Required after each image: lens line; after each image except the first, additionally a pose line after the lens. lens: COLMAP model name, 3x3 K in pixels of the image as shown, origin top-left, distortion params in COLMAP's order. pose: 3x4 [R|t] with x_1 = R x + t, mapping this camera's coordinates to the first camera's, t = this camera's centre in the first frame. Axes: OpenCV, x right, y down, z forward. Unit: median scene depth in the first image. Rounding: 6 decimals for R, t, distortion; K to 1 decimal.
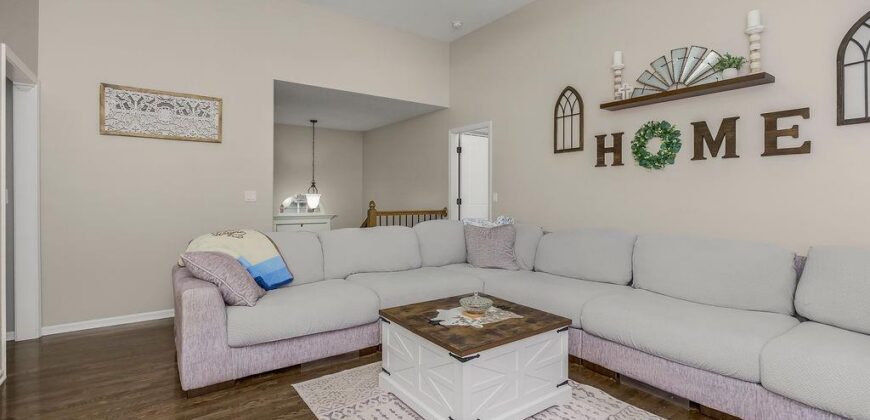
lens RADIAL K [[404.3, 0, 434.5], [0, 404.3, 204.3], [0, 0, 1]] dist [-0.003079, 0.000094]
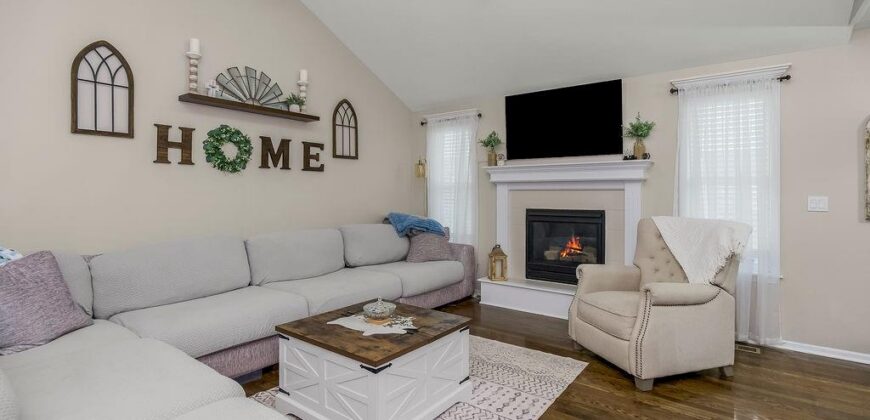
lens RADIAL K [[399.9, 0, 438.2], [0, 399.9, 206.3], [0, 0, 1]] dist [-0.002624, 0.000490]
pose [[-0.294019, -0.020191, 0.955586, -0.635223], [0.028639, 0.999142, 0.029923, -0.017045], [-0.955370, 0.036165, -0.293188, 0.849305]]
